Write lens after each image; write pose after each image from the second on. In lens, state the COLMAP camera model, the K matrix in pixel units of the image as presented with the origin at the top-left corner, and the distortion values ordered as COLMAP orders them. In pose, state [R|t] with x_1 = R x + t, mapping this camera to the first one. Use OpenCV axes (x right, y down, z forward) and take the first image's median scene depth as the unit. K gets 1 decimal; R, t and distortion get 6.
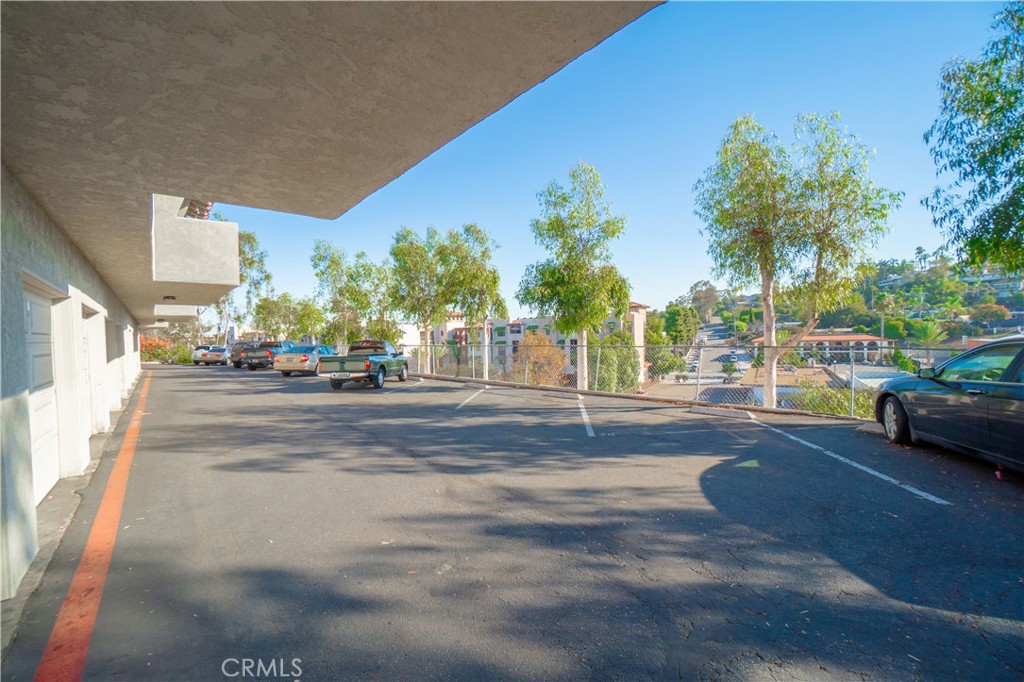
lens RADIAL K [[454.2, 0, 488.4], [0, 454.2, 344.7], [0, 0, 1]] dist [-0.049385, 0.013829]
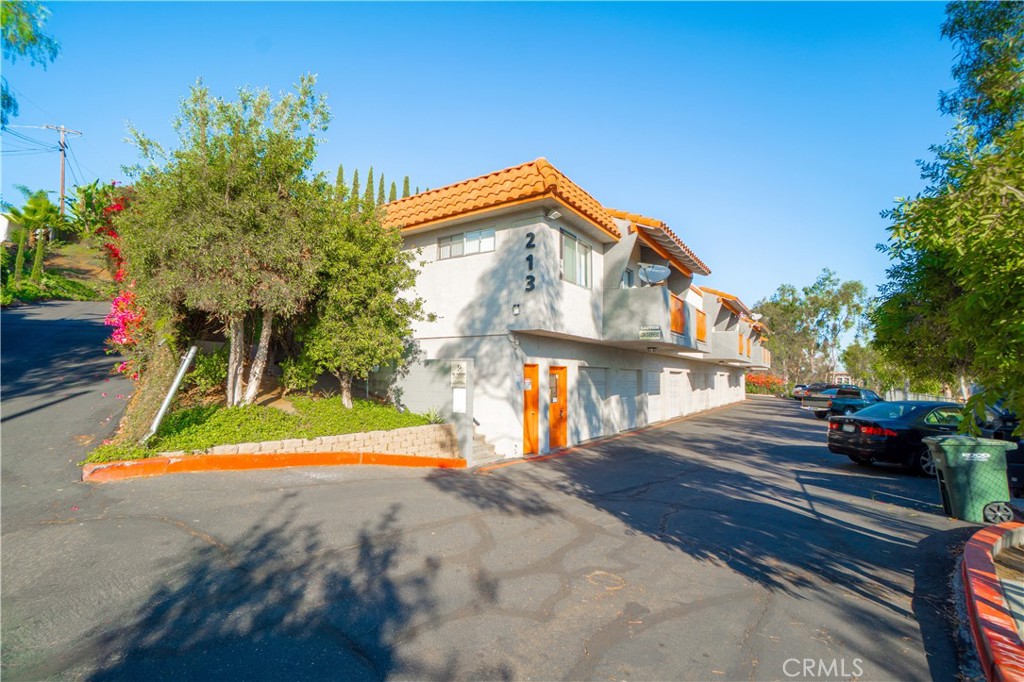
lens RADIAL K [[454.2, 0, 488.4], [0, 454.2, 344.7], [0, 0, 1]] dist [-0.049385, 0.013829]
pose [[0.294352, -0.031012, -0.955194, 0.375488], [-0.046029, 0.997853, -0.046581, -0.014229], [0.954588, 0.057678, 0.292293, -0.255699]]
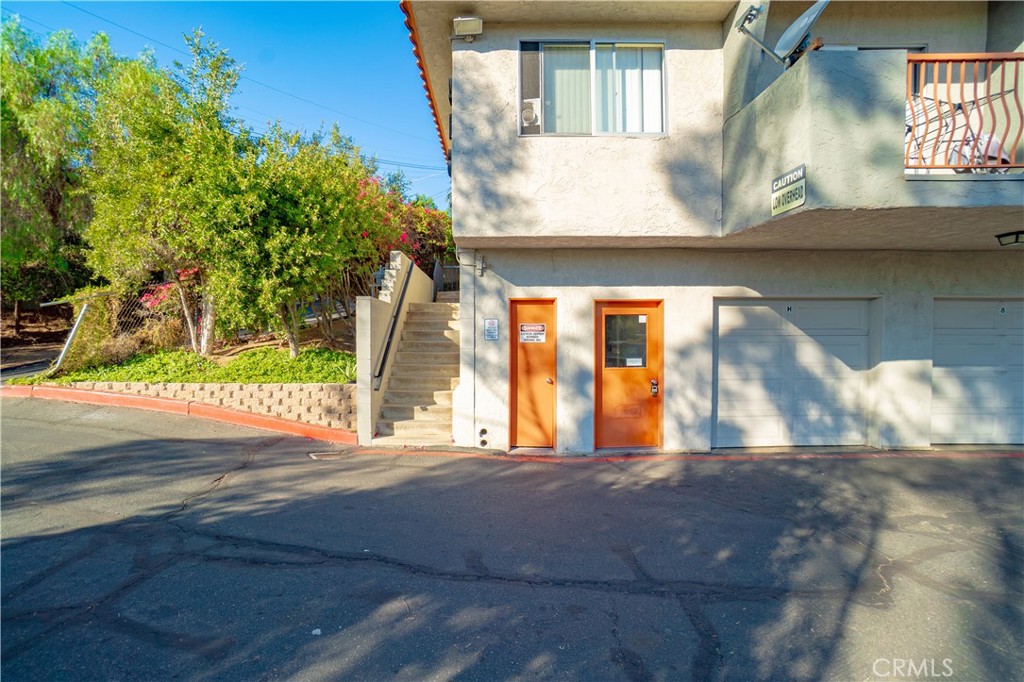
lens RADIAL K [[461.5, 0, 479.4], [0, 461.5, 337.5], [0, 0, 1]] dist [-0.096410, 0.032896]
pose [[-0.611082, 0.039127, -0.790600, 0.233062], [0.002947, 0.998883, 0.047156, -0.009857], [0.791562, 0.026486, -0.610515, -0.020874]]
